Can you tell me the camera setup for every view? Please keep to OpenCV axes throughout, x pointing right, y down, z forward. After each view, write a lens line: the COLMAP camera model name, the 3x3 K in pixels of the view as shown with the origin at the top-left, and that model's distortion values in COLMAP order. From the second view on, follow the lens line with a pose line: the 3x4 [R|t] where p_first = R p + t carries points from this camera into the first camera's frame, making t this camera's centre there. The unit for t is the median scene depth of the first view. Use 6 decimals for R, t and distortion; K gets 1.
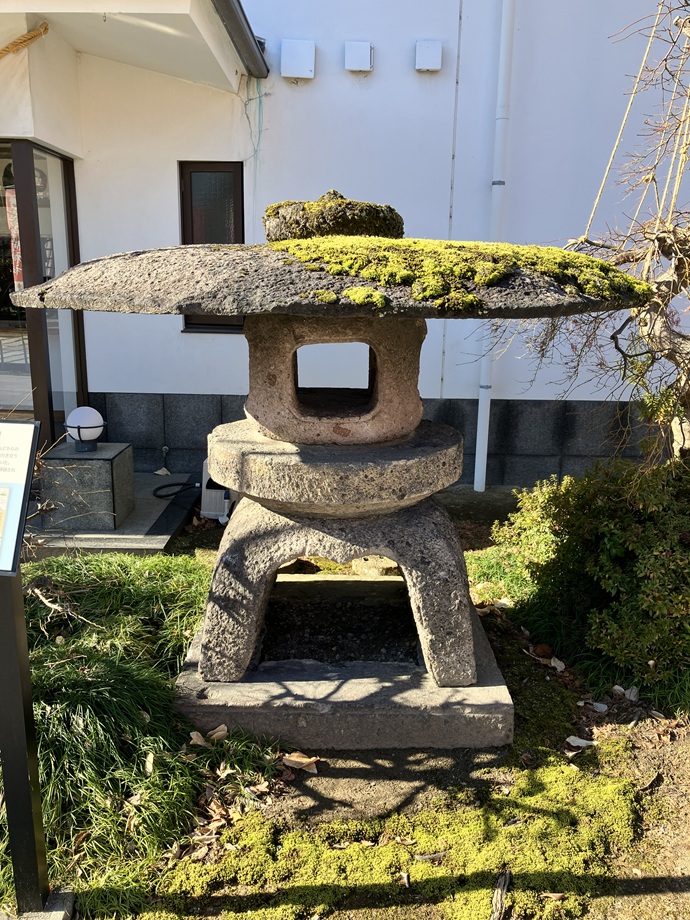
lens RADIAL K [[760.5, 0, 345.0], [0, 760.5, 460.0], [0, 0, 1]] dist [0.005599, 0.014029]
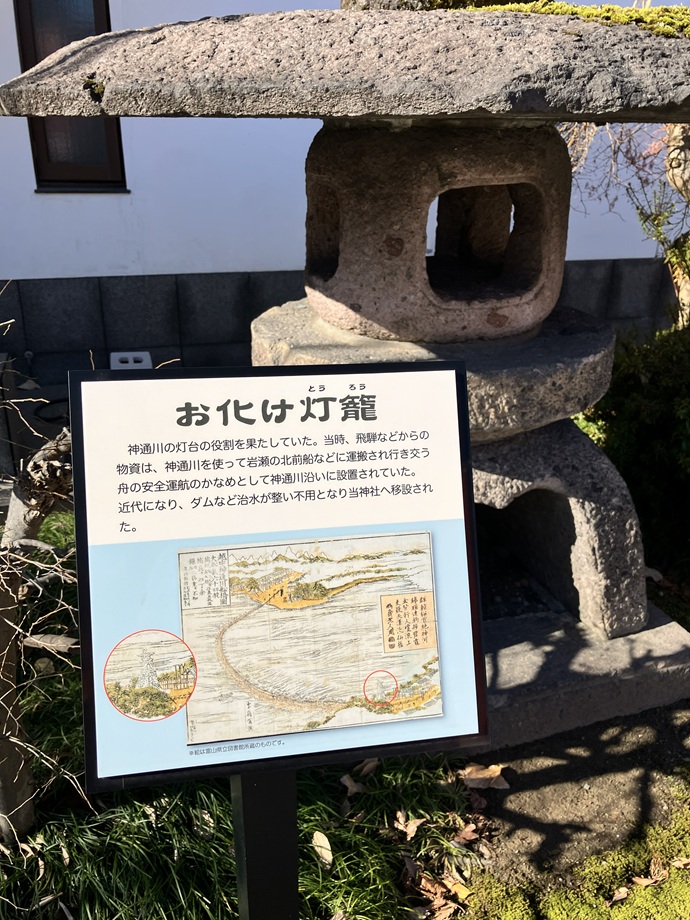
lens RADIAL K [[760.5, 0, 345.0], [0, 760.5, 460.0], [0, 0, 1]] dist [0.005599, 0.014029]
pose [[0.950520, -0.124702, 0.284538, -0.352819], [0.075583, 0.981208, 0.177535, -0.047130], [-0.301330, -0.147245, 0.942082, 0.383640]]
